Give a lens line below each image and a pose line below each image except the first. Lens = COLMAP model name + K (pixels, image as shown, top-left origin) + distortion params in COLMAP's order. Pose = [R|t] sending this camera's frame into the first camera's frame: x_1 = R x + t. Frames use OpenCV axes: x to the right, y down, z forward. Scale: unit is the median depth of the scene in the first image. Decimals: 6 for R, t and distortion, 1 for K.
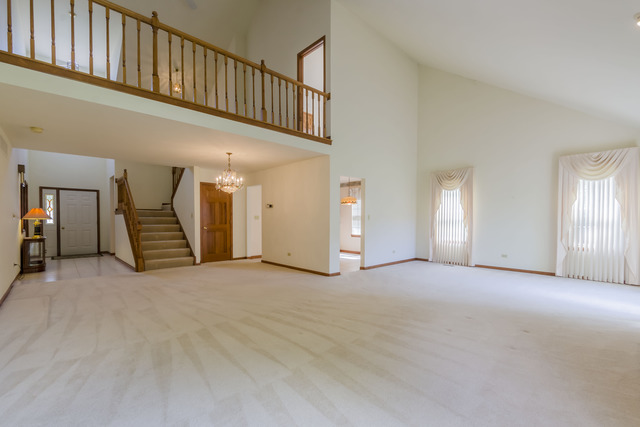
lens RADIAL K [[290.9, 0, 317.0], [0, 290.9, 217.5], [0, 0, 1]] dist [0.001905, -0.001070]
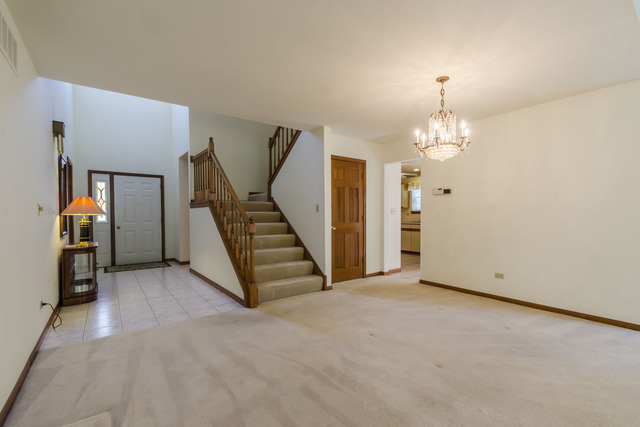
lens RADIAL K [[290.9, 0, 322.6], [0, 290.9, 213.7], [0, 0, 1]] dist [0.001905, -0.001070]
pose [[0.996256, -0.004728, -0.086325, -0.338001], [0.005027, 0.999982, 0.003243, 0.002574], [0.086308, -0.003664, 0.996262, 0.357770]]
